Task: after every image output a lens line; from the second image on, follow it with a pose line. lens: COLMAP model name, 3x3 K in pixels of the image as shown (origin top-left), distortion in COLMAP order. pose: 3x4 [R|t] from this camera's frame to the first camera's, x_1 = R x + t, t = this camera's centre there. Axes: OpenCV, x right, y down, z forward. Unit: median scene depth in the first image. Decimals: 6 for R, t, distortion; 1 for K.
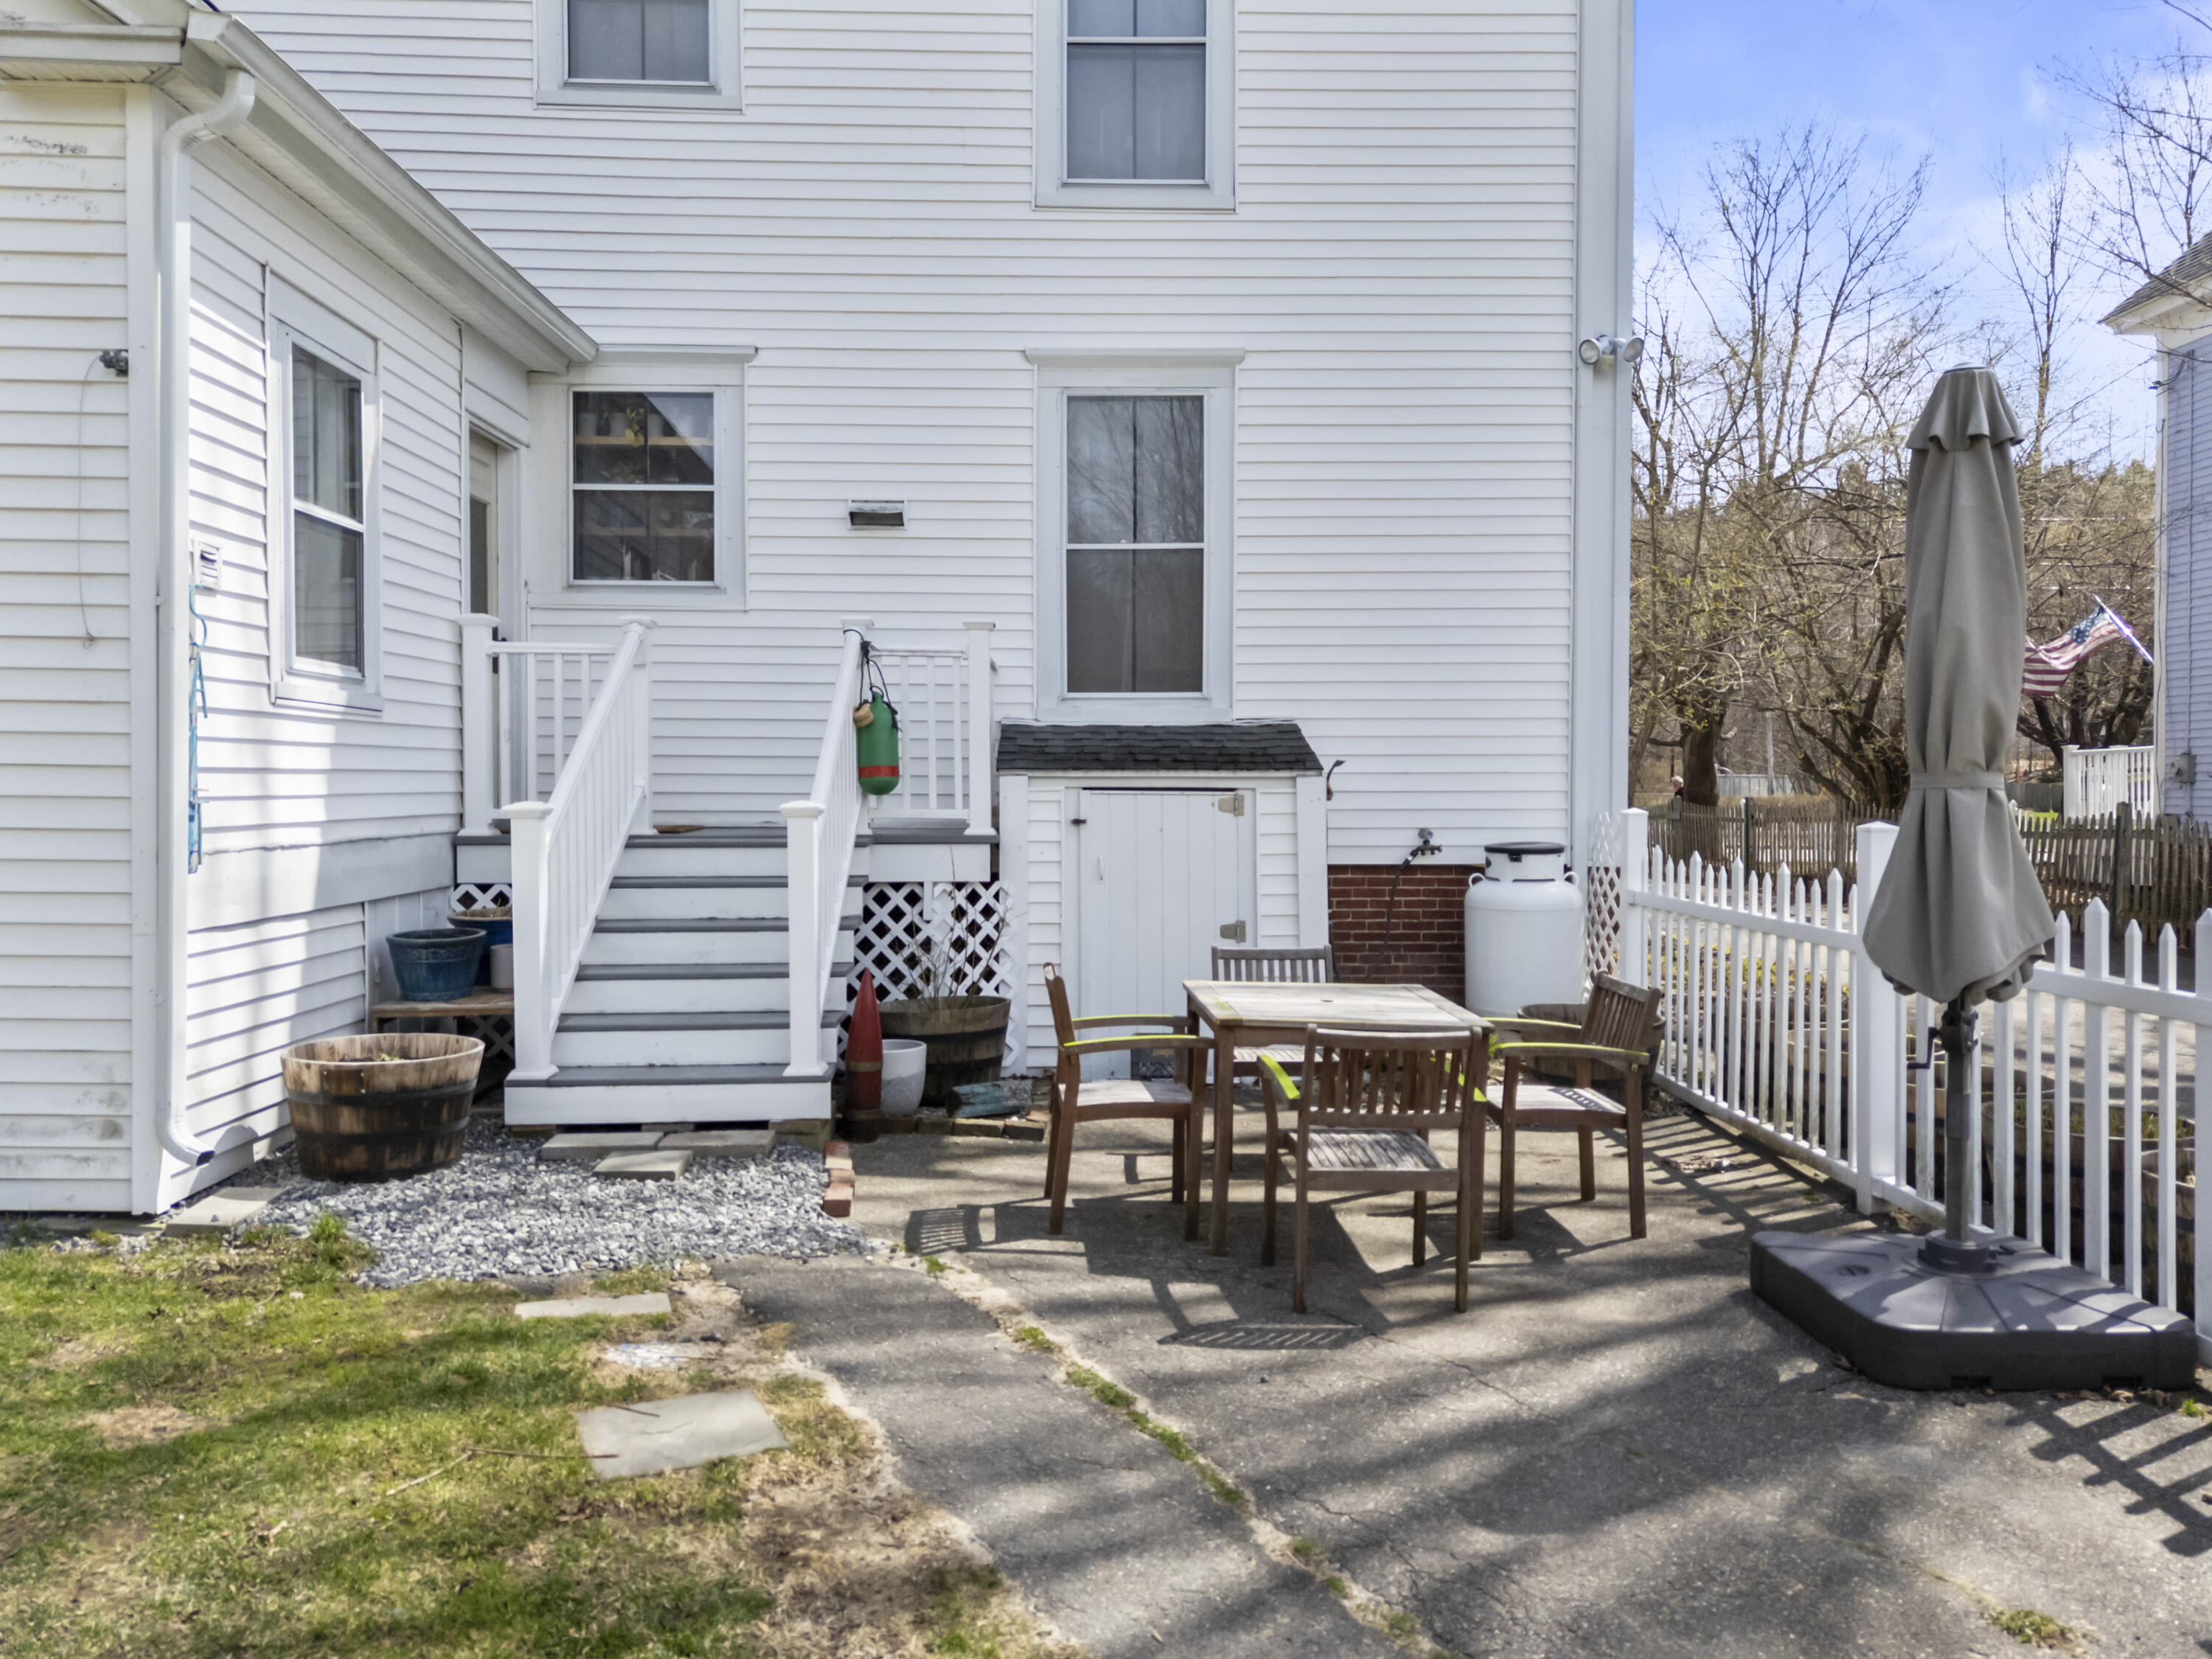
lens RADIAL K [[1626.4, 0, 1111.6], [0, 1626.4, 812.4], [0, 0, 1]] dist [0.080092, -0.072277]
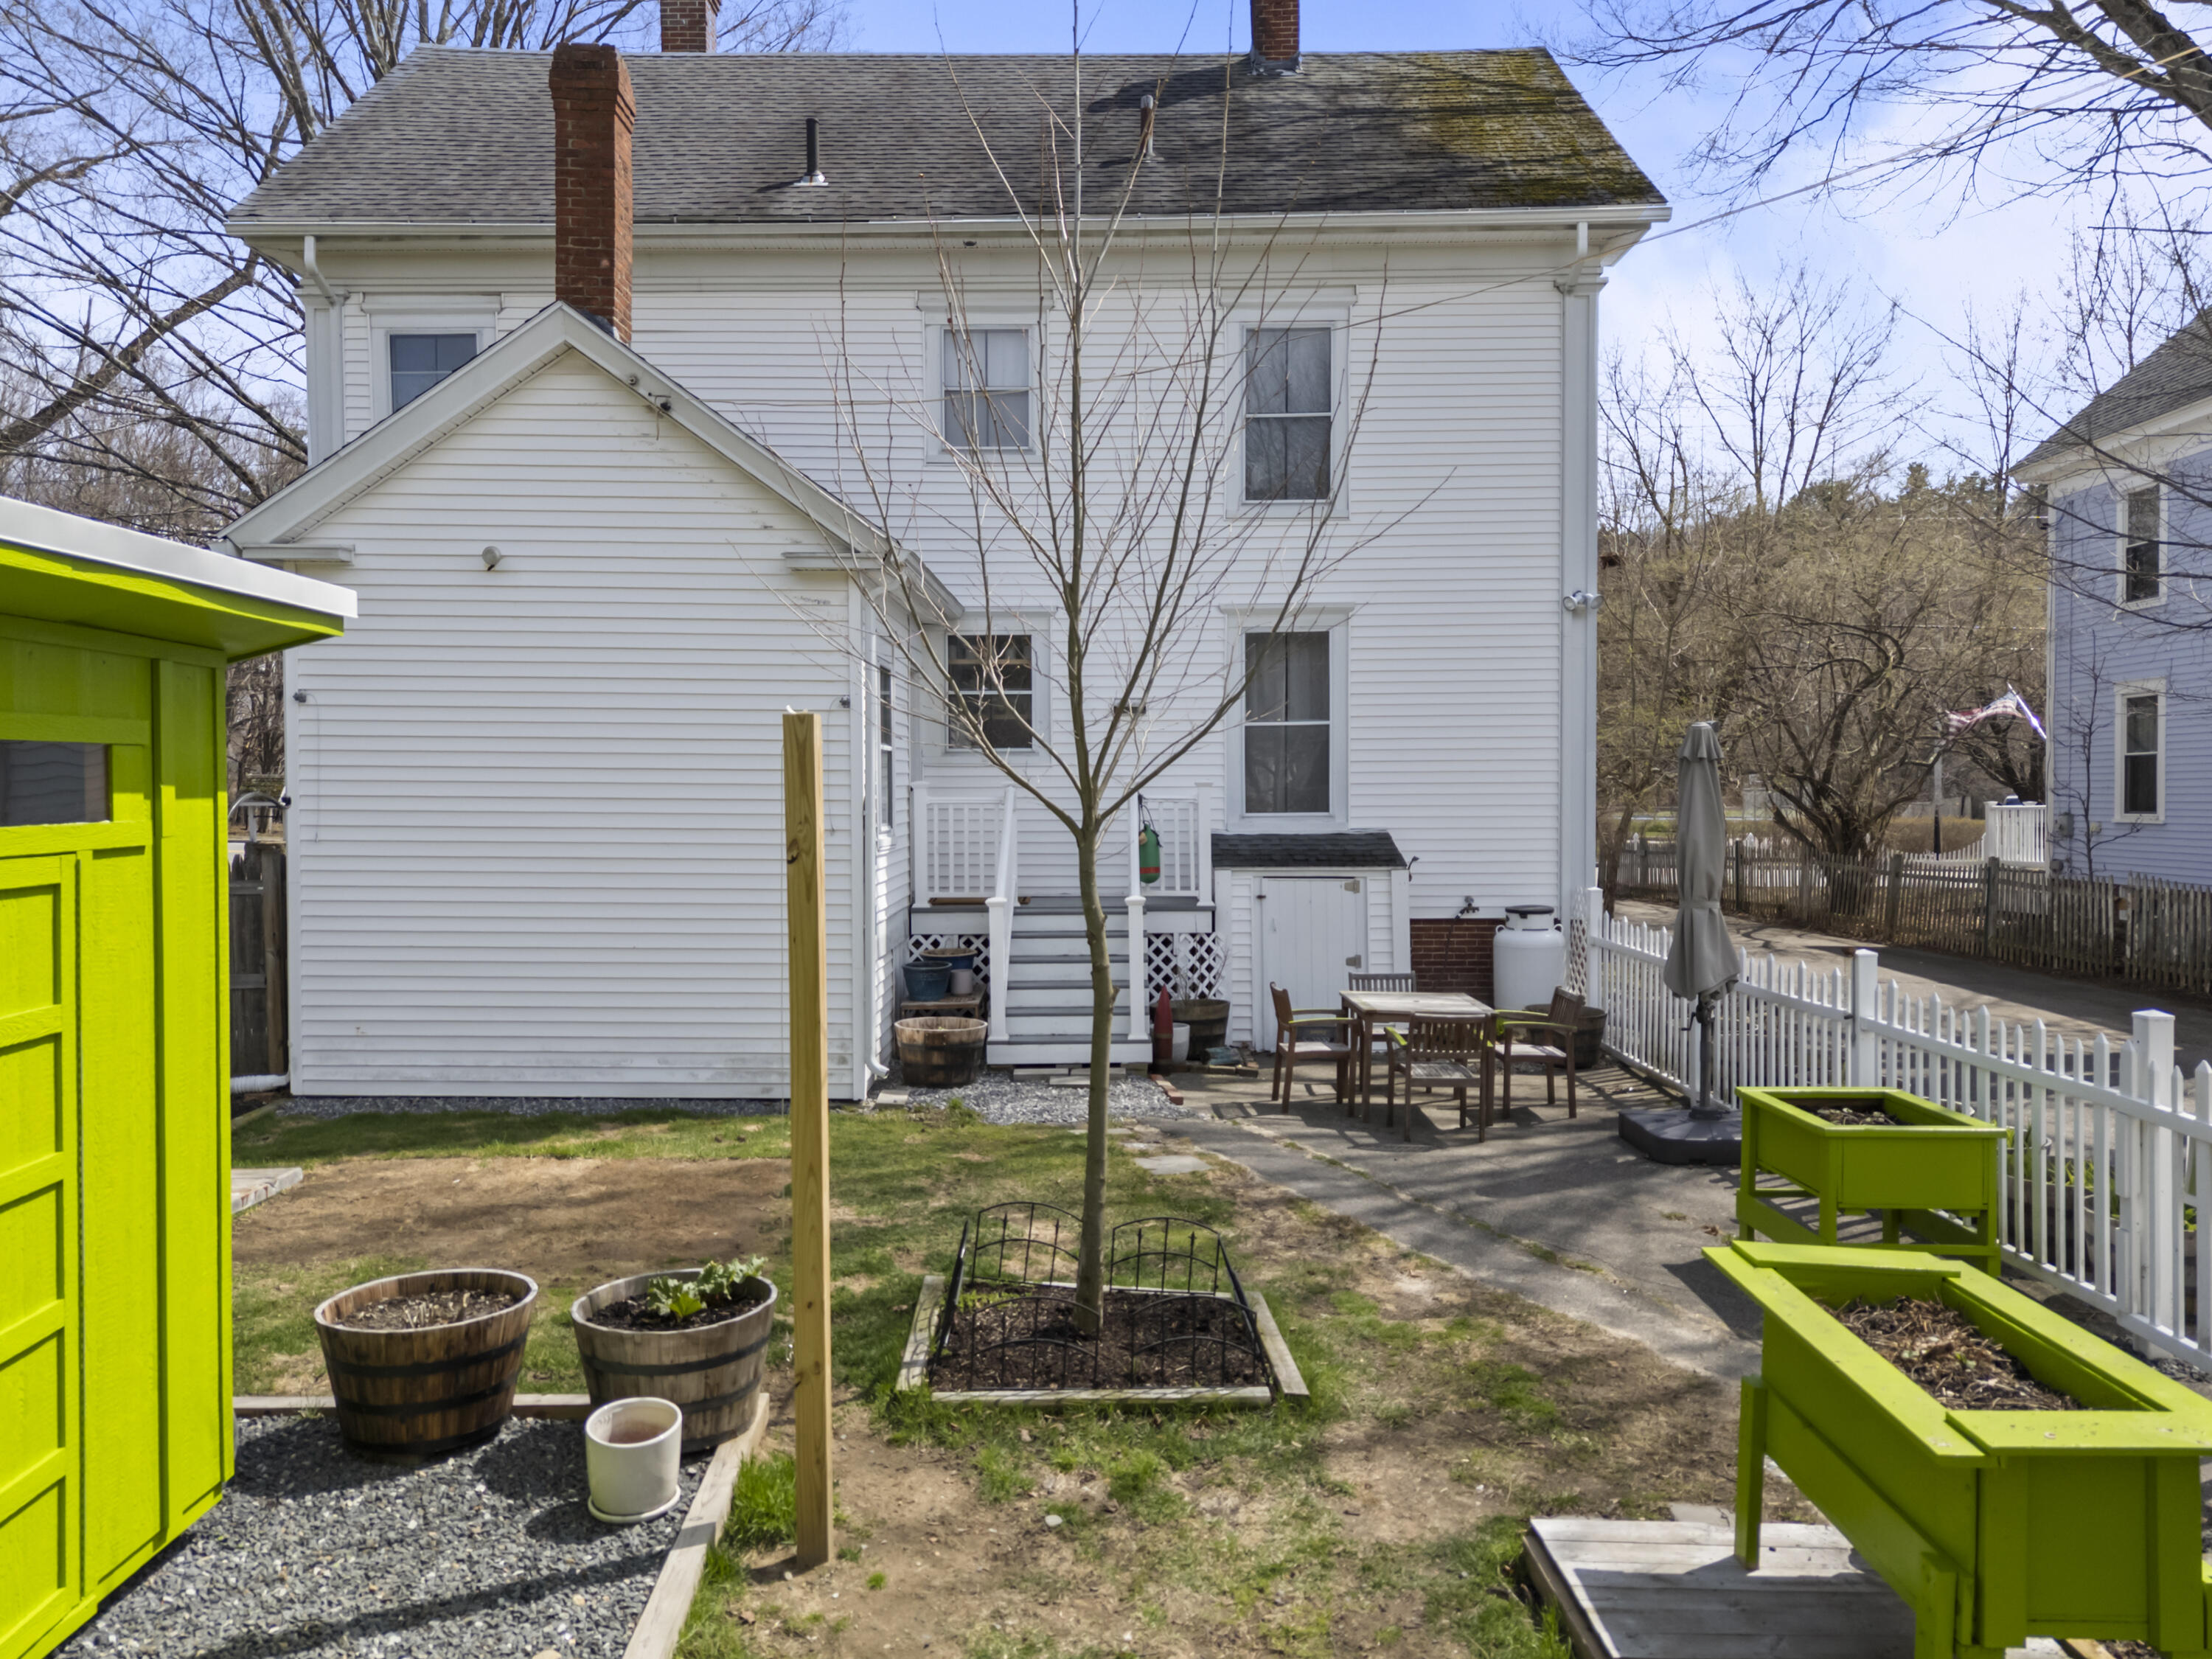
lens RADIAL K [[1626.4, 0, 1098.5], [0, 1626.4, 824.4], [0, 0, 1]] dist [0.080092, -0.072277]
pose [[0.999179, -0.004560, -0.040262, -0.136200], [0.004672, 0.999985, 0.002685, -0.084308], [0.040250, -0.002871, 0.999186, -0.790368]]
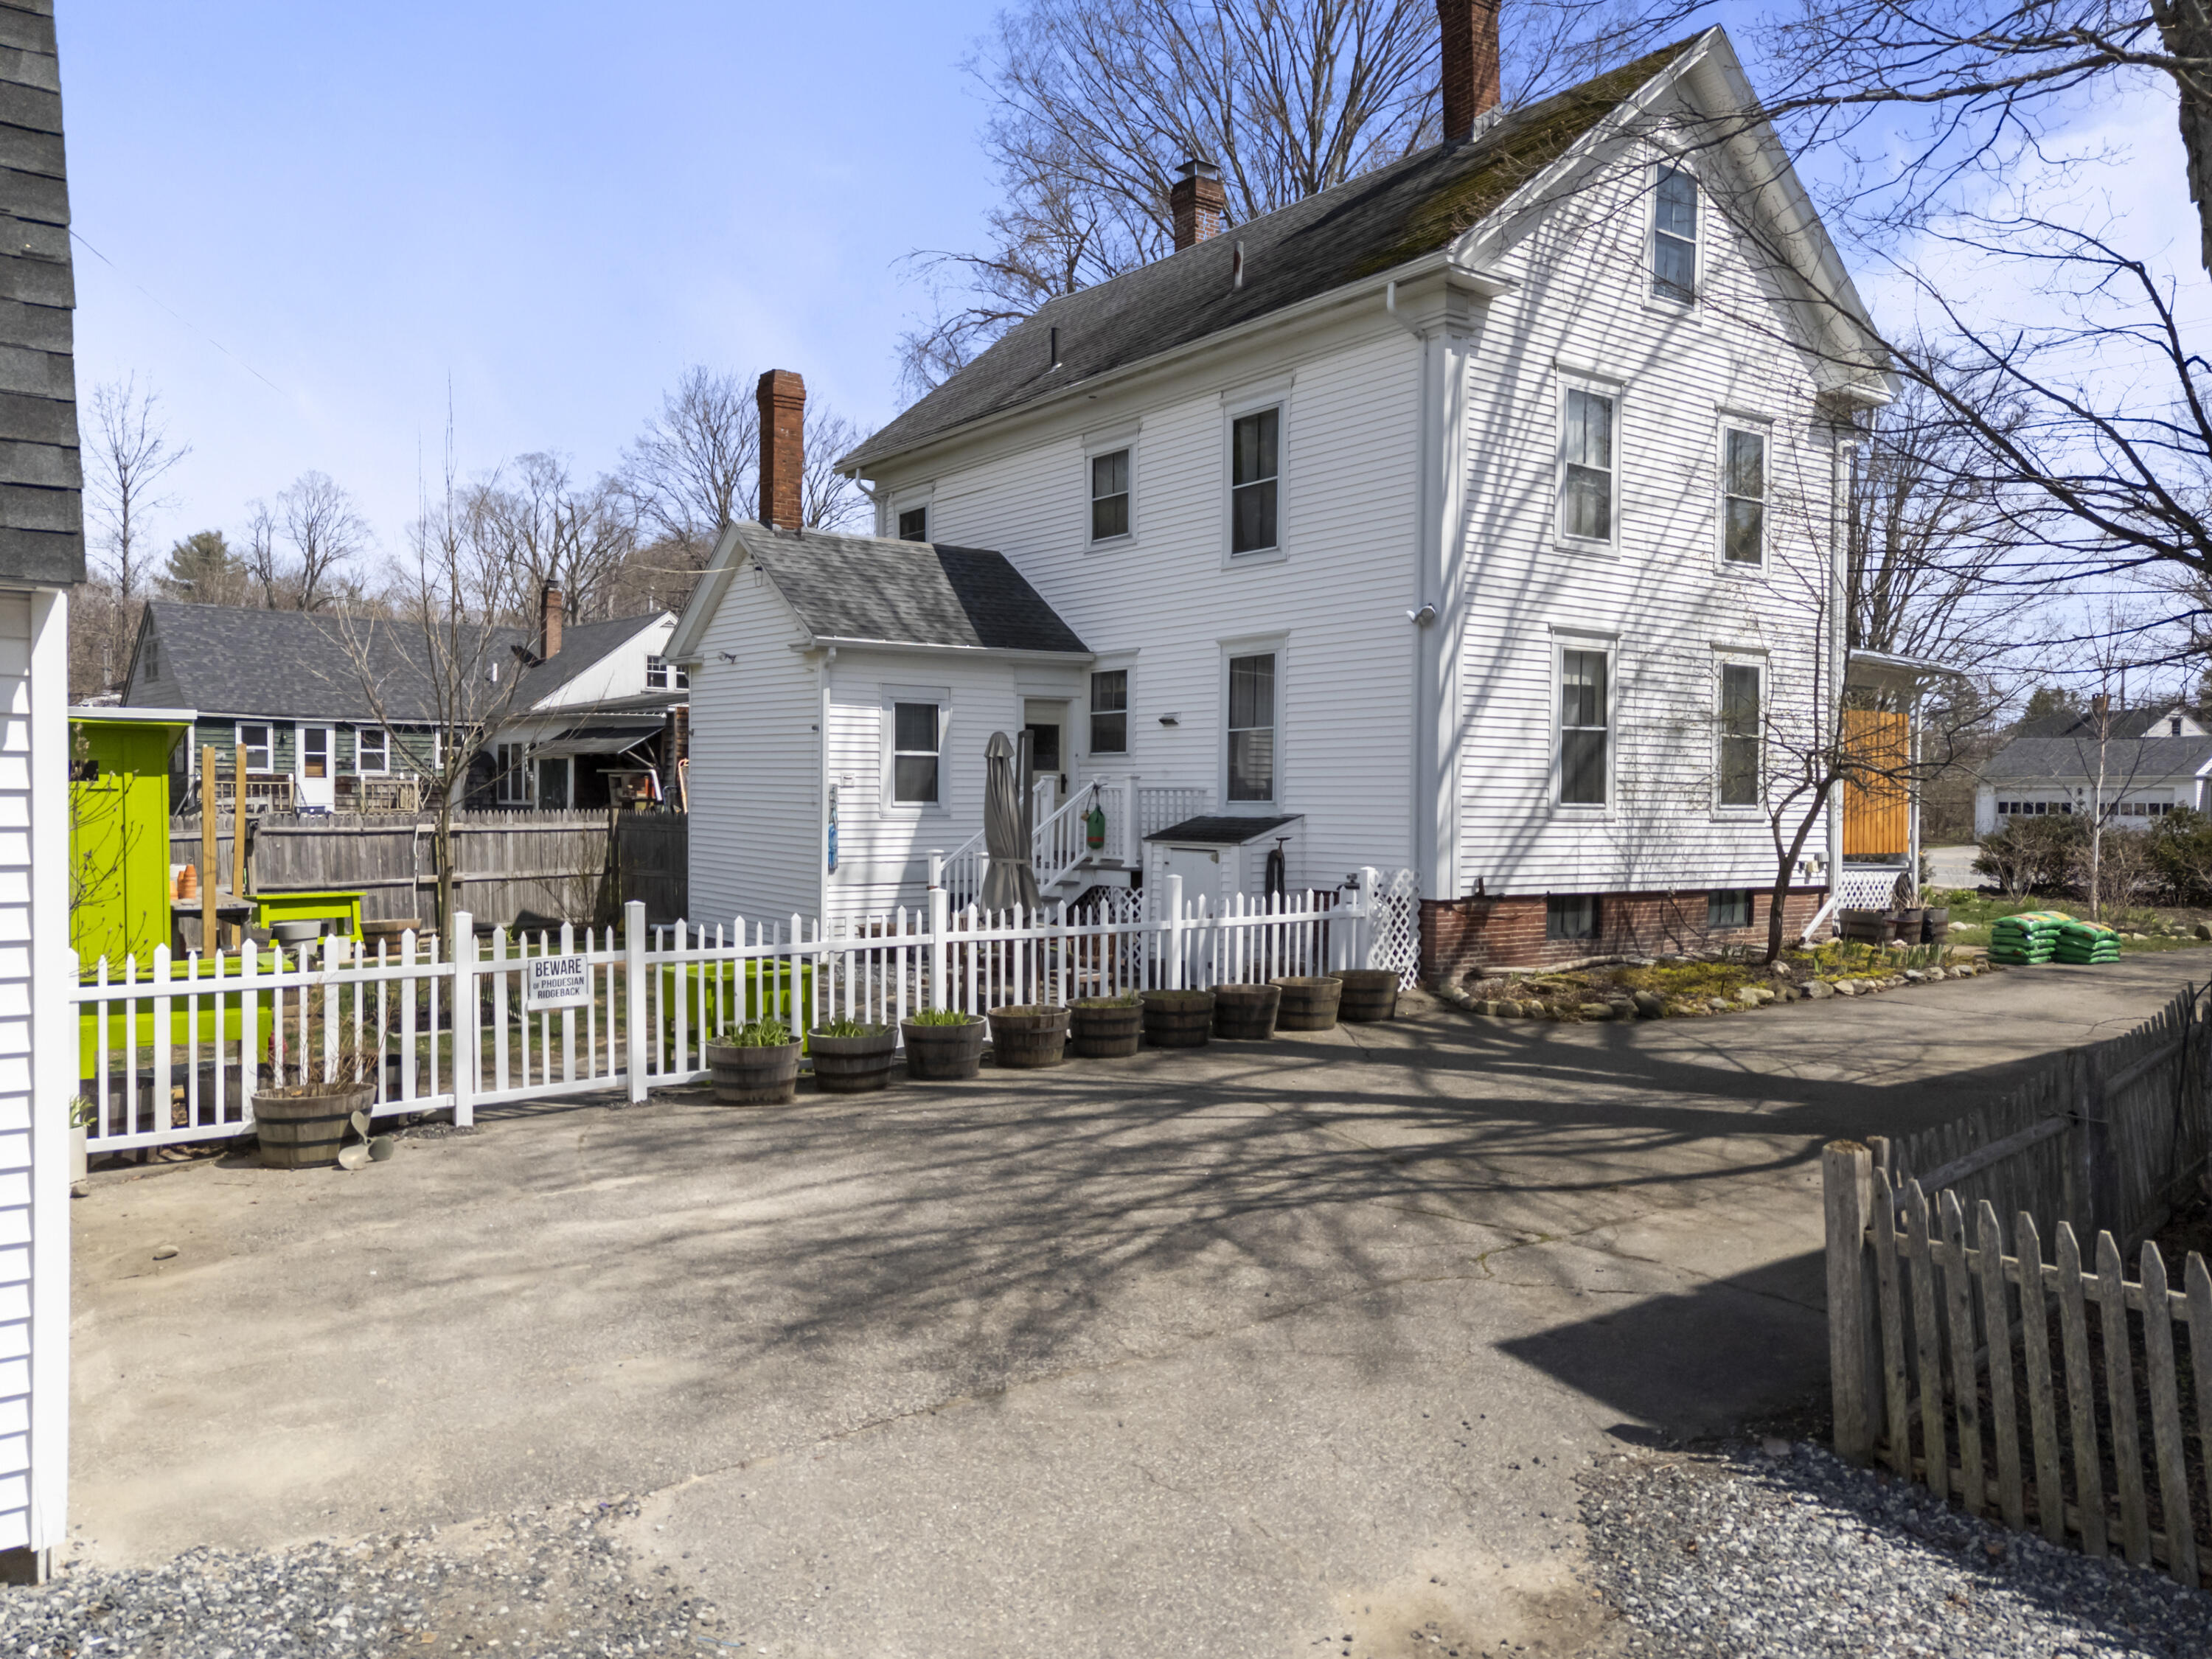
lens RADIAL K [[1626.4, 0, 1119.1], [0, 1626.4, 820.8], [0, 0, 1]] dist [0.080092, -0.072277]
pose [[0.572130, 0.014601, -0.820033, 1.974240], [-0.019089, 0.999808, 0.004484, -0.068607], [0.819940, 0.013088, 0.572299, -0.365967]]
